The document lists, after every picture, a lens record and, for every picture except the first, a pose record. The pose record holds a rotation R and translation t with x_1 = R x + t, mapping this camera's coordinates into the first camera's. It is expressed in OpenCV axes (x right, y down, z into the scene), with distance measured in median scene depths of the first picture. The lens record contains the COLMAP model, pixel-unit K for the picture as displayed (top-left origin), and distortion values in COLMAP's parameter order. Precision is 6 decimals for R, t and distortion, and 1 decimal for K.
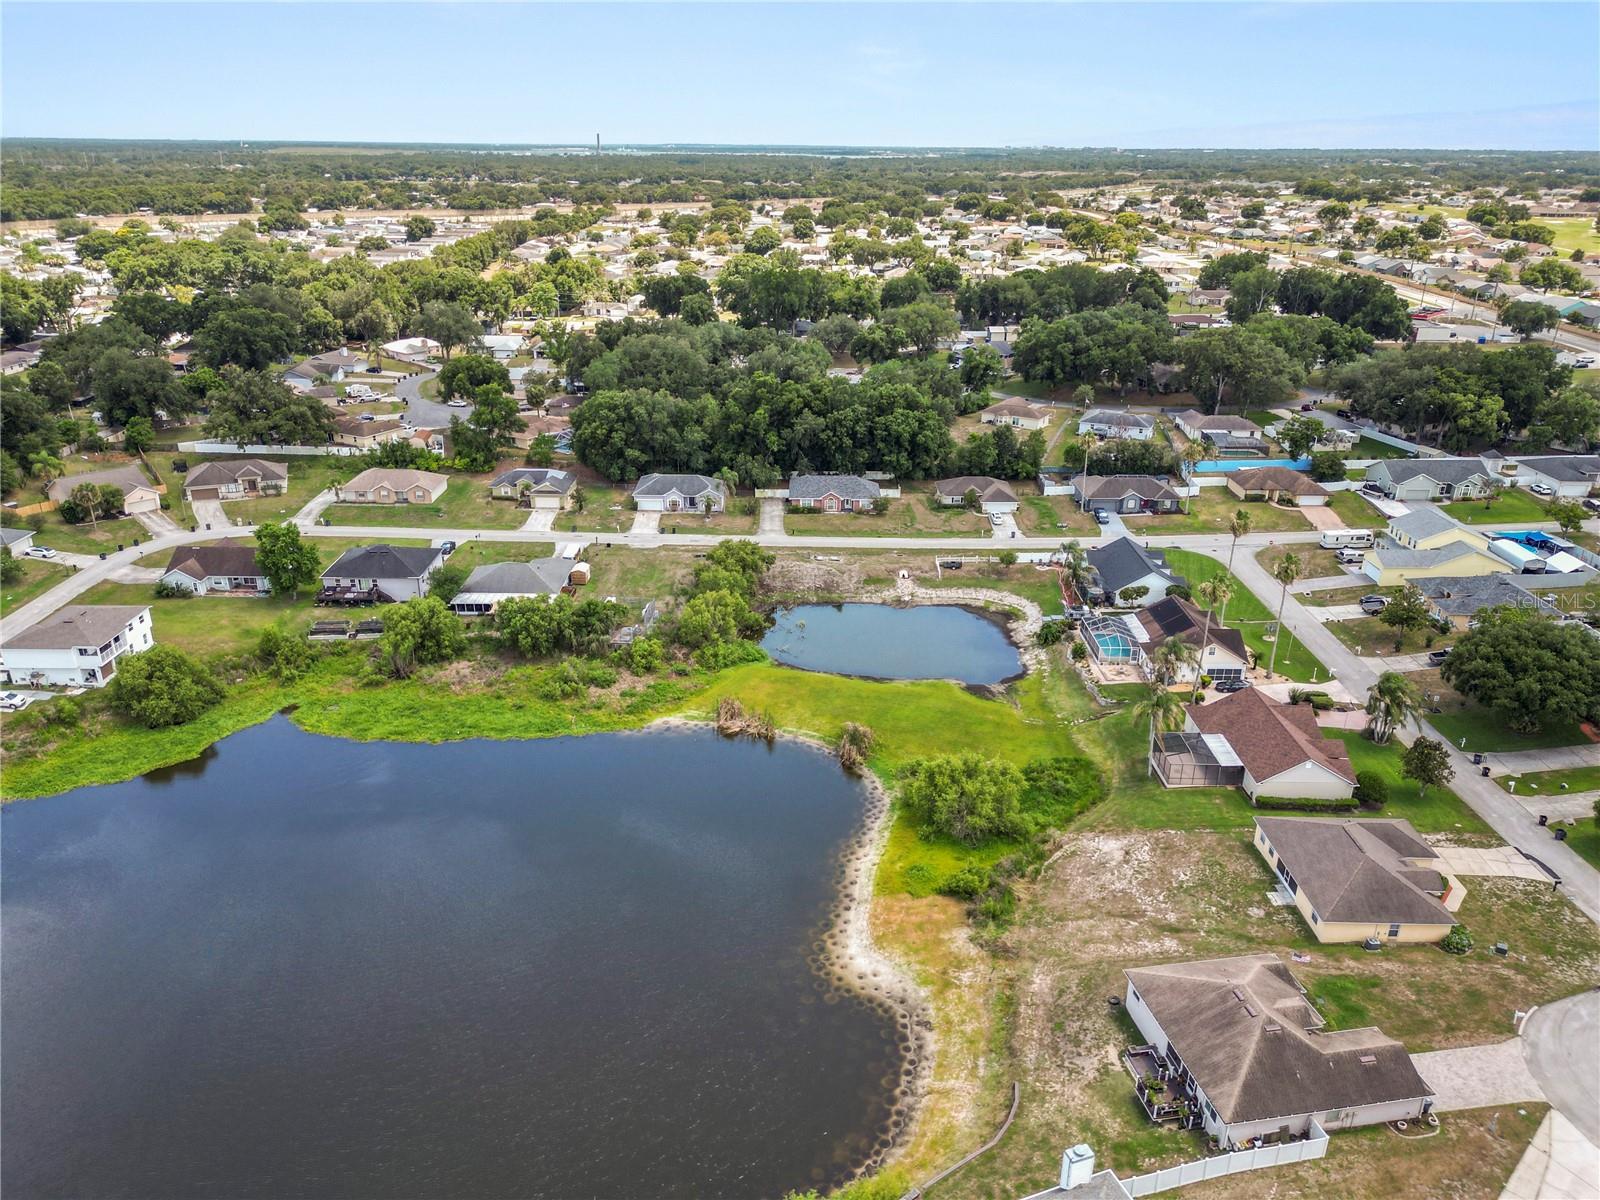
lens RADIAL K [[1110.9, 0, 793.0], [0, 1110.9, 606.8], [0, 0, 1]] dist [0.064899, -0.057221]
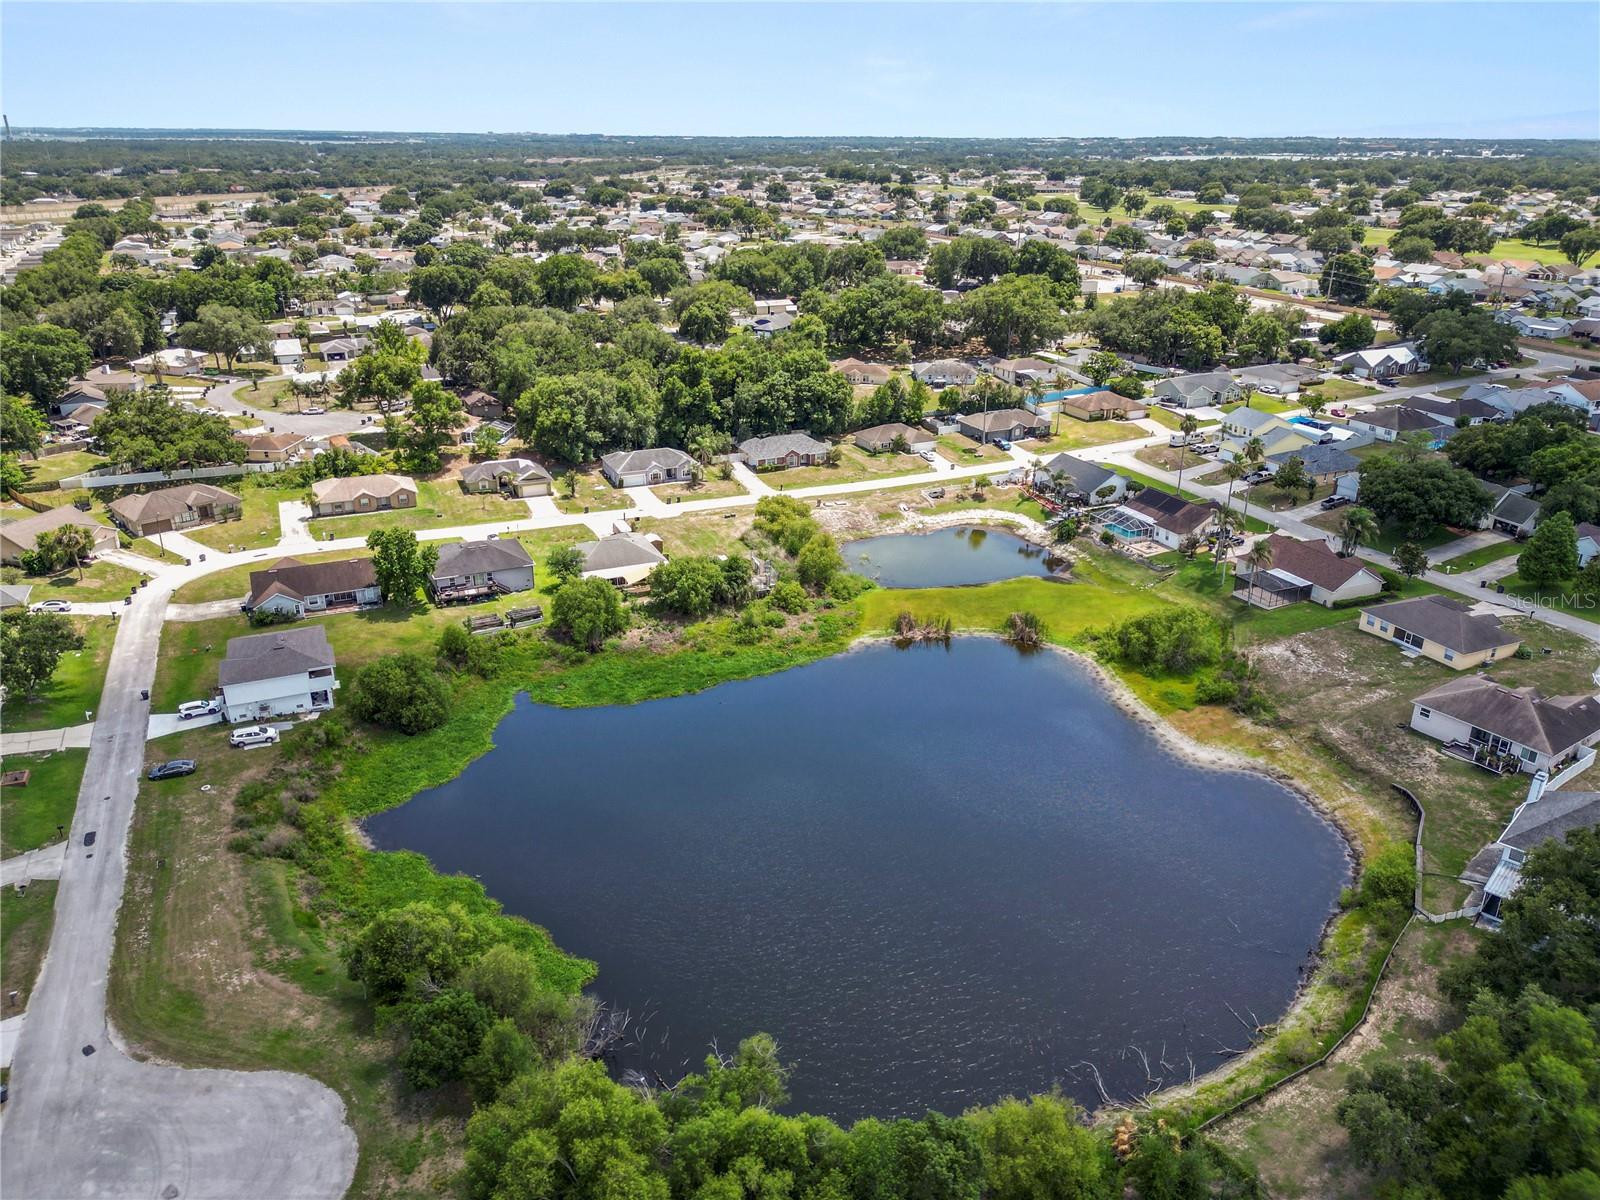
lens RADIAL K [[1110.9, 0, 793.0], [0, 1110.9, 606.8], [0, 0, 1]] dist [0.064899, -0.057221]
pose [[0.911945, -0.162662, 0.376693, -0.383750], [0.158621, 0.986448, 0.041956, 0.005106], [-0.378413, 0.021490, 0.925388, -0.022492]]
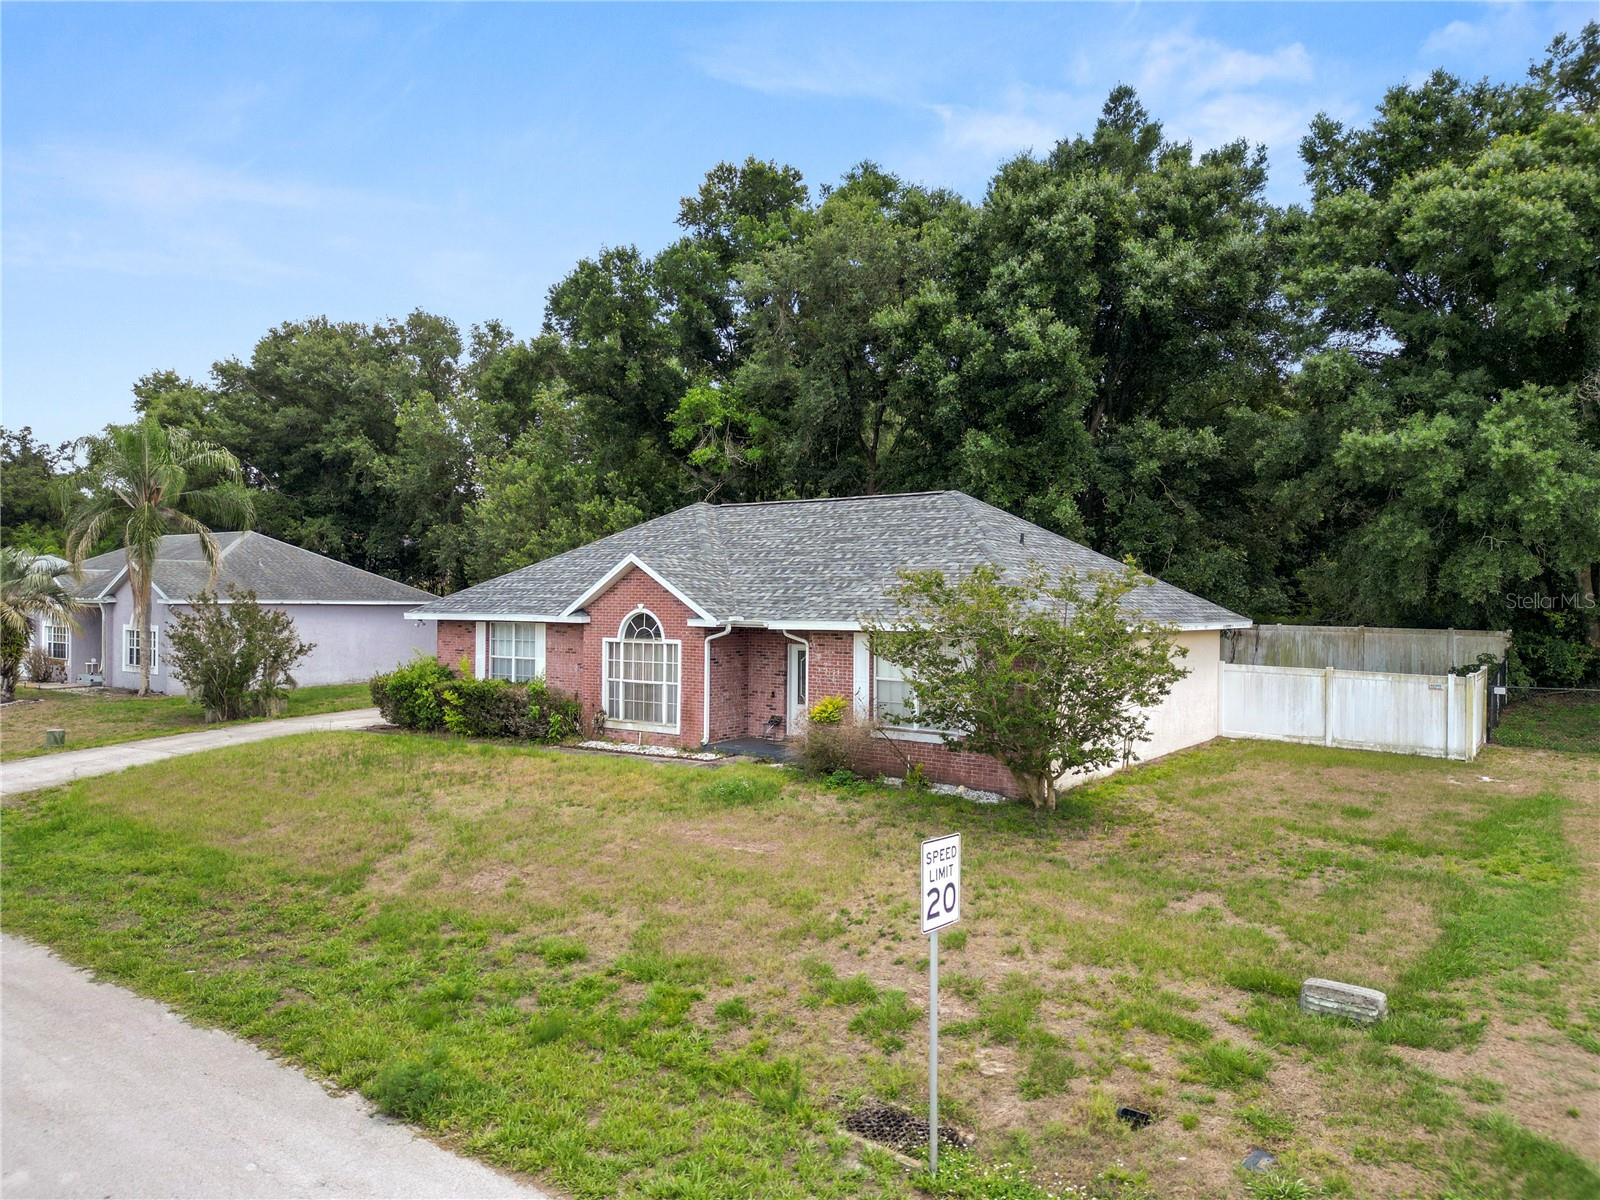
lens RADIAL K [[1128.4, 0, 795.4], [0, 1128.4, 595.0], [0, 0, 1]] dist [0.066412, -0.064170]
pose [[0.801054, -0.003327, -0.598582, 0.107858], [-0.232381, 0.919827, -0.316097, -0.063899], [0.551644, 0.392310, 0.736058, 0.871488]]
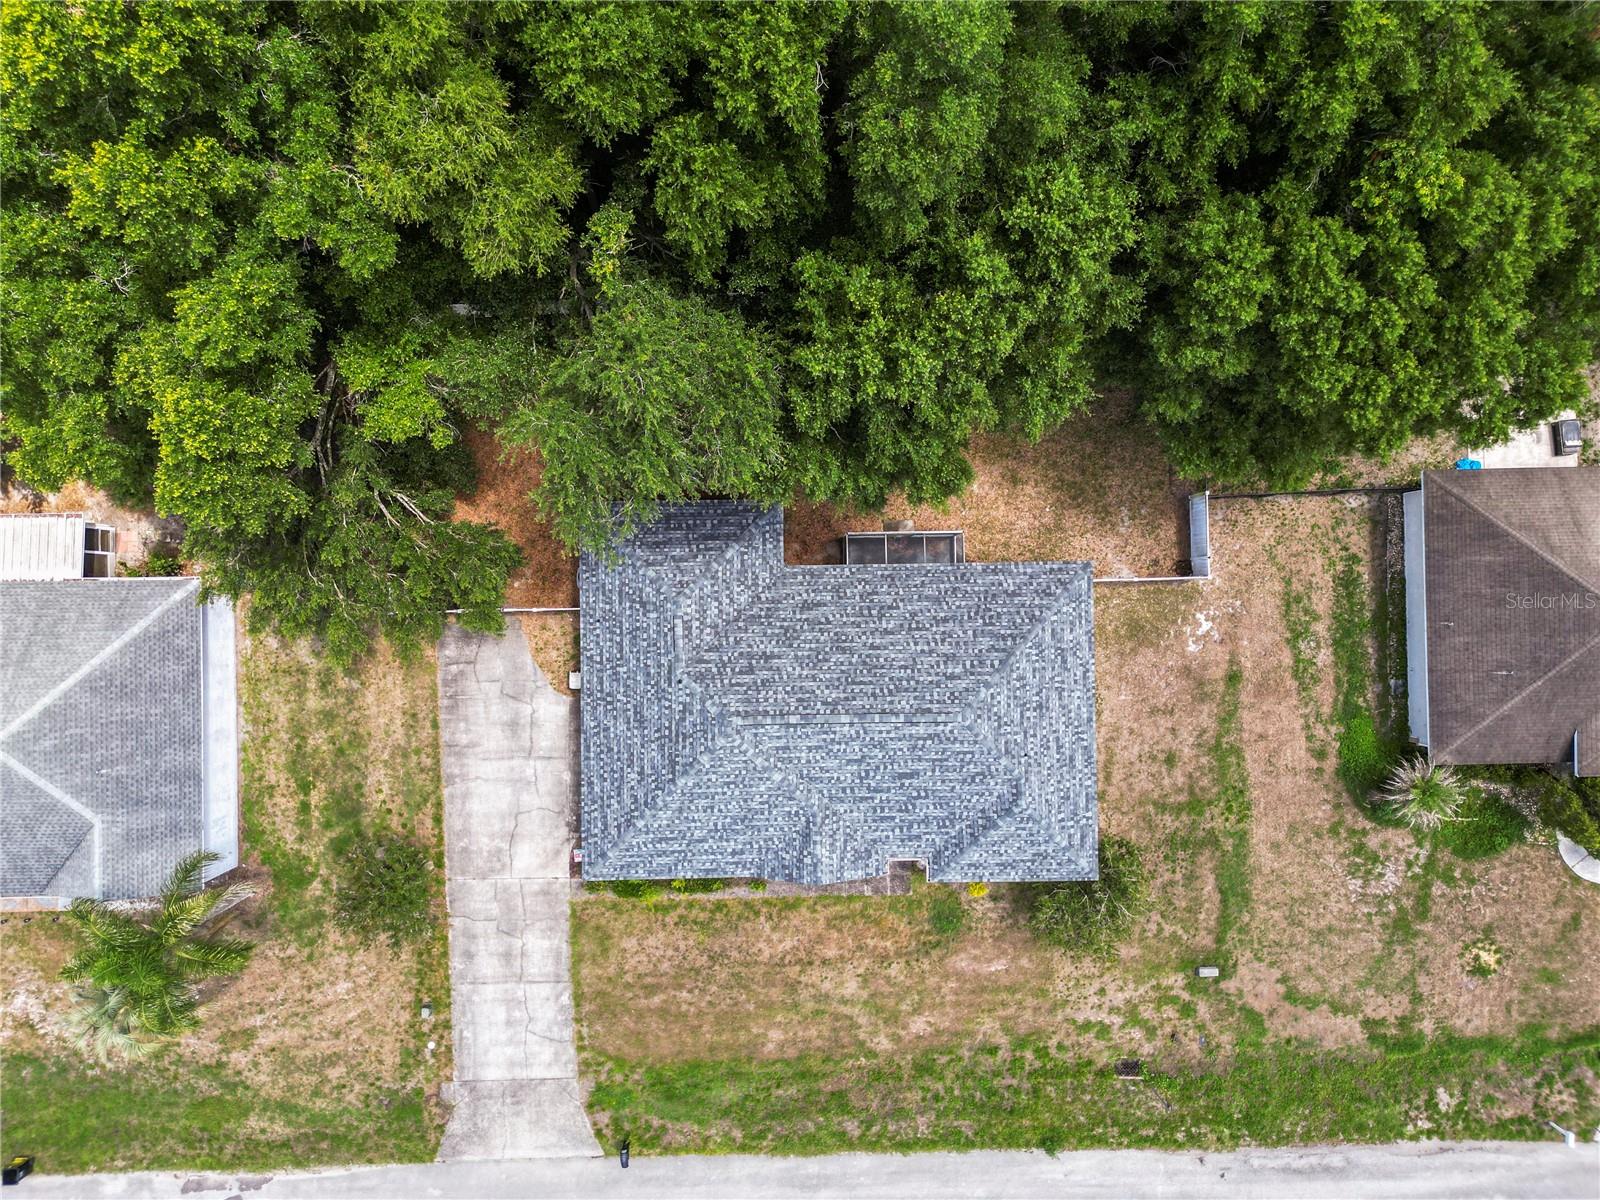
lens RADIAL K [[1110.9, 0, 793.0], [0, 1110.9, 606.8], [0, 0, 1]] dist [0.064899, -0.057221]
pose [[0.999699, -0.023489, 0.007045, 0.028371], [0.002478, 0.382586, 0.923917, -0.264865], [-0.024397, -0.923621, 0.382529, 0.914682]]
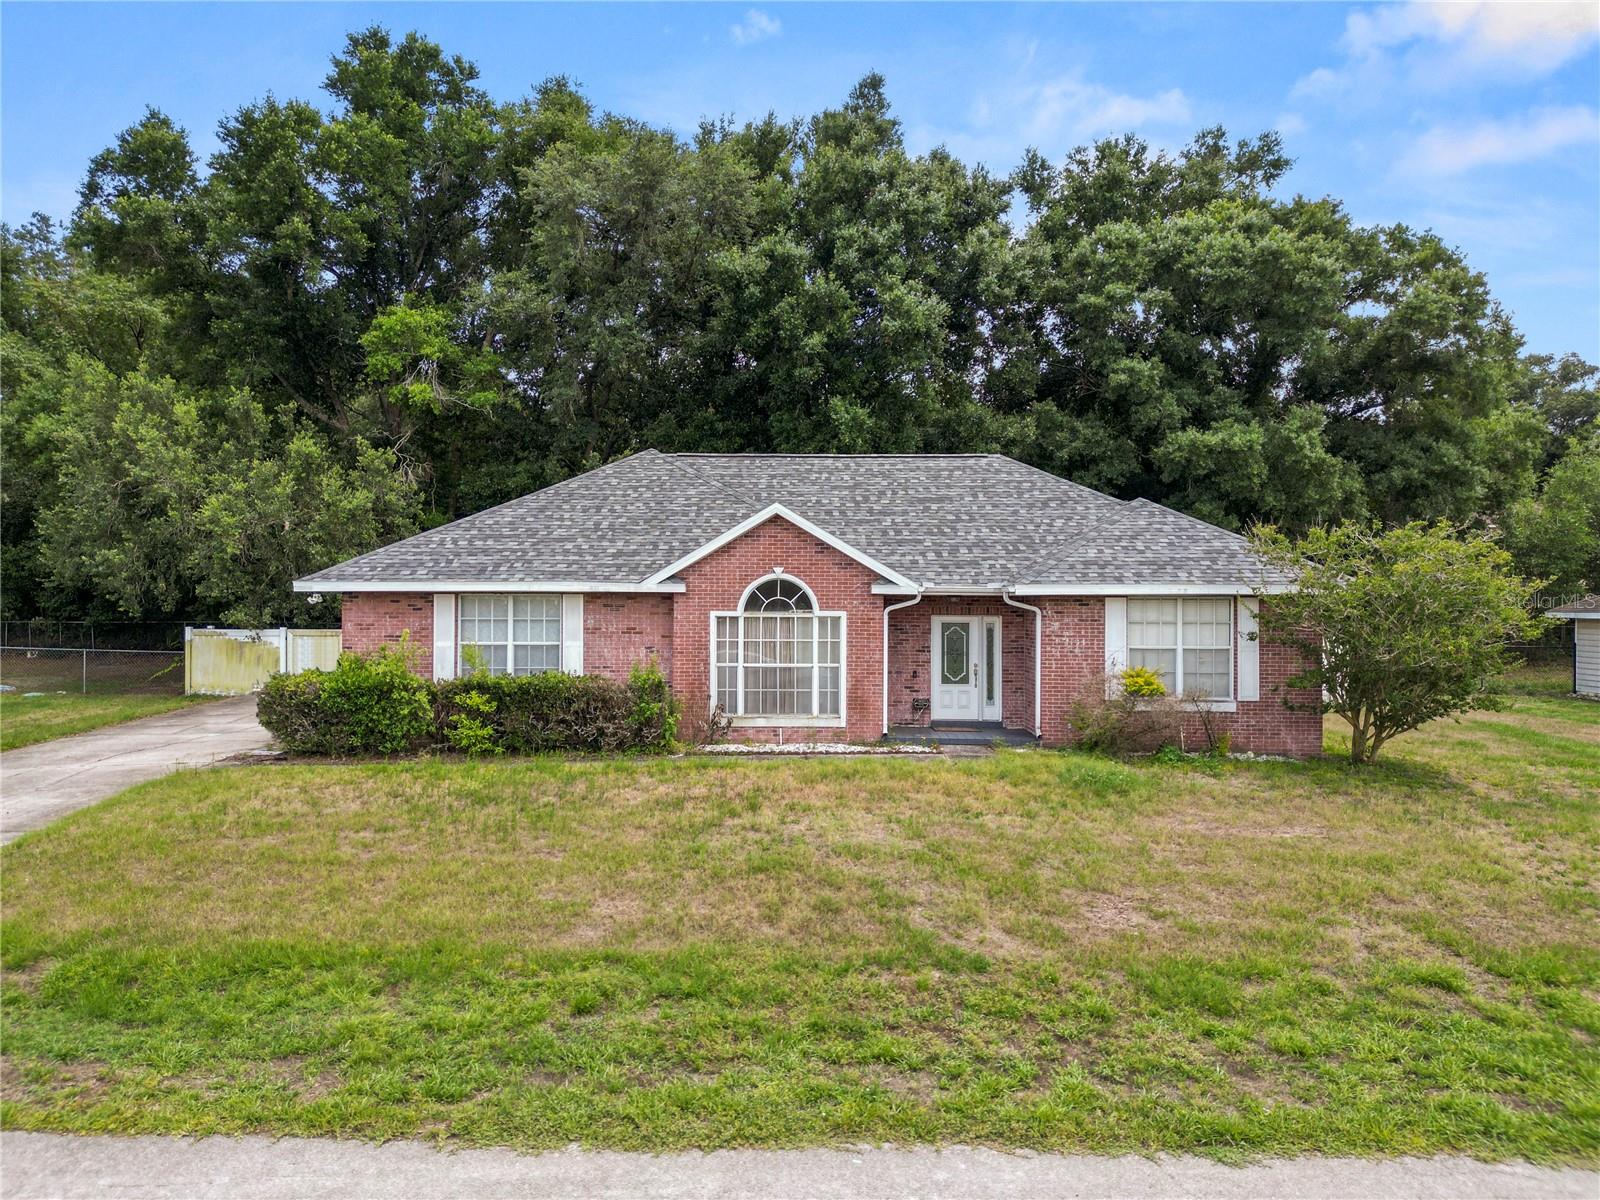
lens RADIAL K [[1128.4, 0, 795.4], [0, 1128.4, 595.0], [0, 0, 1]] dist [0.066412, -0.064170]
pose [[0.999996, -0.000457, -0.002929, 0.033799], [-0.000716, 0.921564, -0.388226, -0.058585], [0.002877, 0.388226, 0.921560, 0.864862]]
